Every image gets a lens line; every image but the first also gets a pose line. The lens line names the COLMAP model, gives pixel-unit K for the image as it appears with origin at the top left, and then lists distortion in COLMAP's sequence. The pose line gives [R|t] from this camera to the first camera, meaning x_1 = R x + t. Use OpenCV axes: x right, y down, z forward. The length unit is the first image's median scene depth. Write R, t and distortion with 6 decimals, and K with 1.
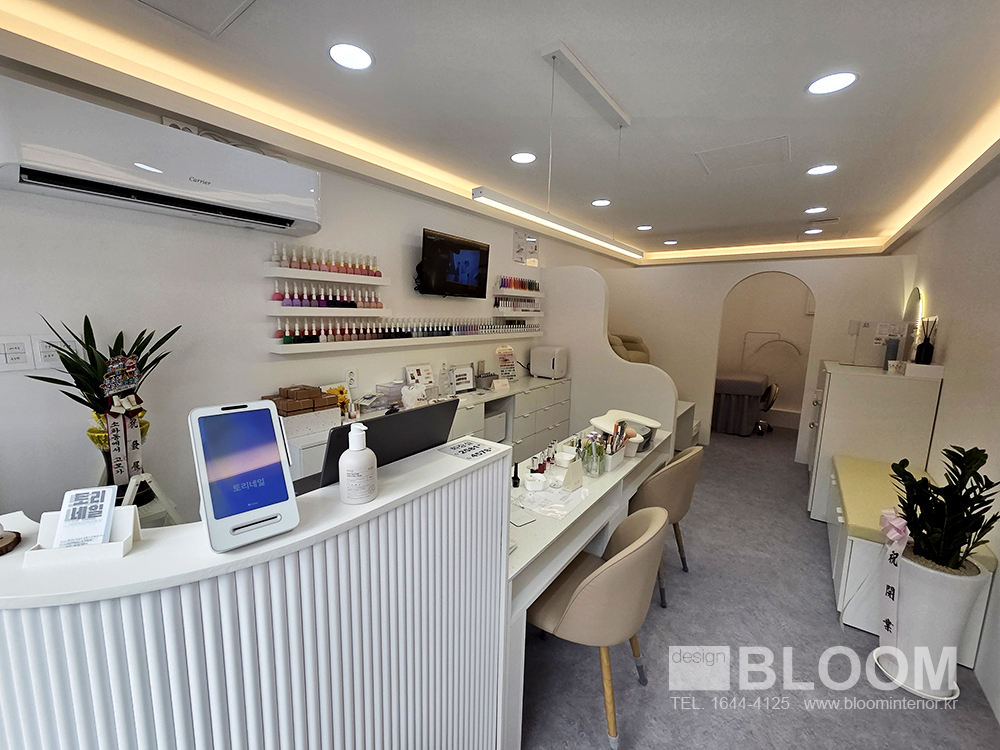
lens RADIAL K [[411.8, 0, 493.5], [0, 411.8, 381.5], [0, 0, 1]] dist [0.010938, -0.000331]
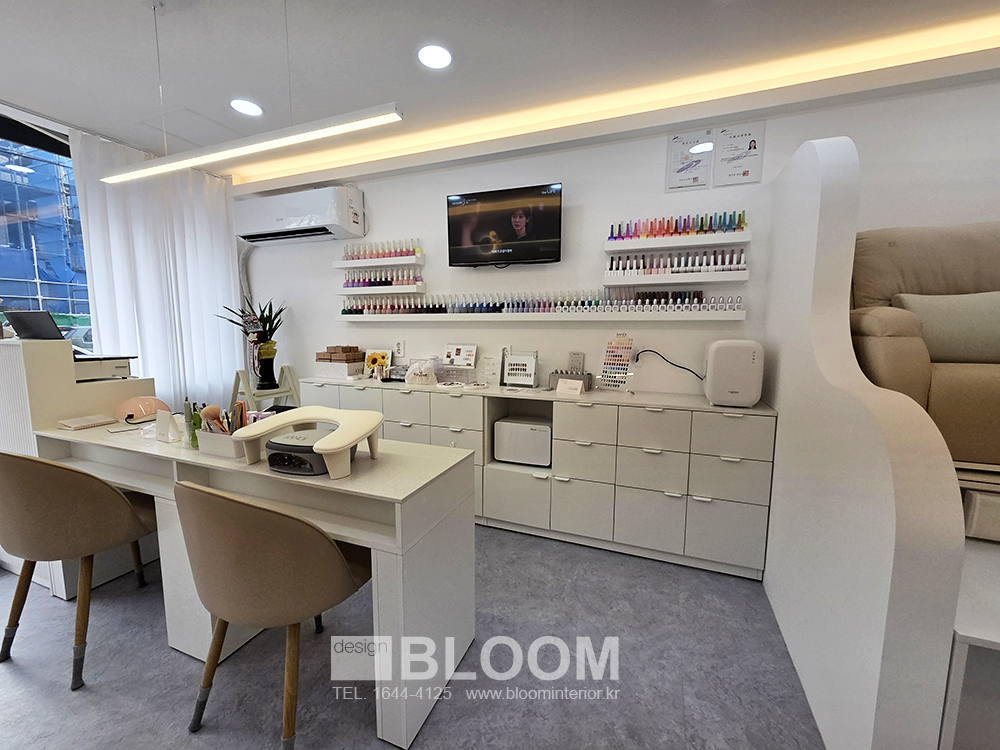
lens RADIAL K [[411.8, 0, 504.6], [0, 411.8, 373.4], [0, 0, 1]] dist [0.010938, -0.000331]
pose [[0.260477, 0.094613, -0.960833, 0.753948], [-0.156479, 0.986166, 0.054687, -0.041790], [0.952715, 0.136106, 0.271679, 0.862451]]
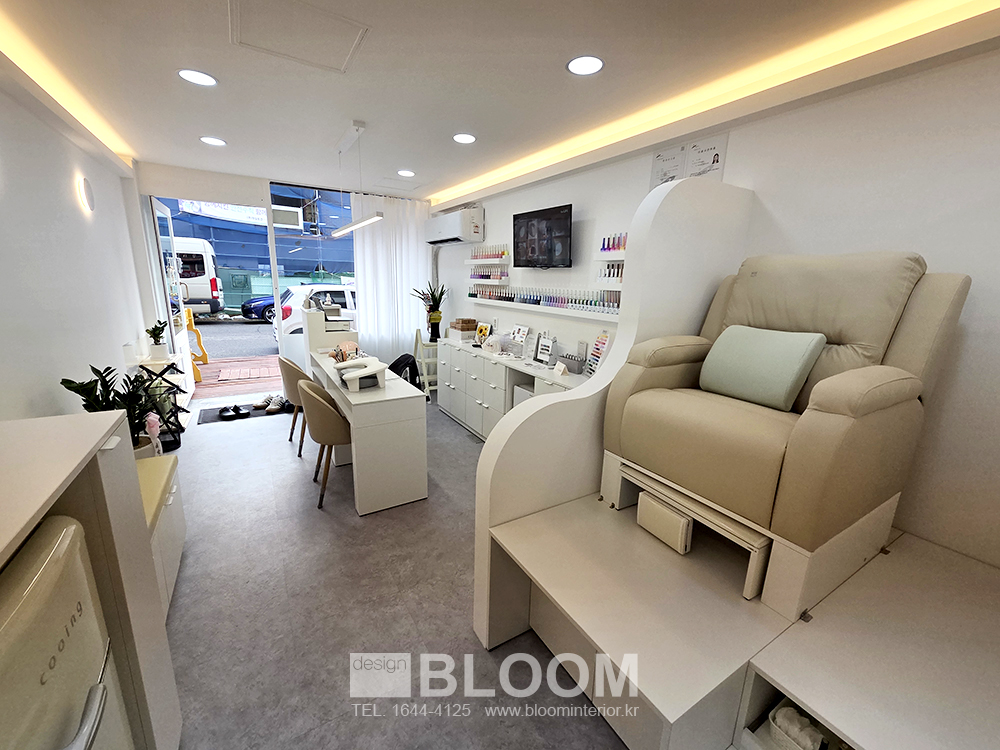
lens RADIAL K [[411.8, 0, 500.4], [0, 411.8, 374.2], [0, 0, 1]] dist [0.010938, -0.000331]
pose [[-0.377027, 0.183360, -0.907871, 1.010270], [-0.185682, 0.945345, 0.268040, -0.225376], [0.907399, 0.269633, -0.322374, 1.402852]]
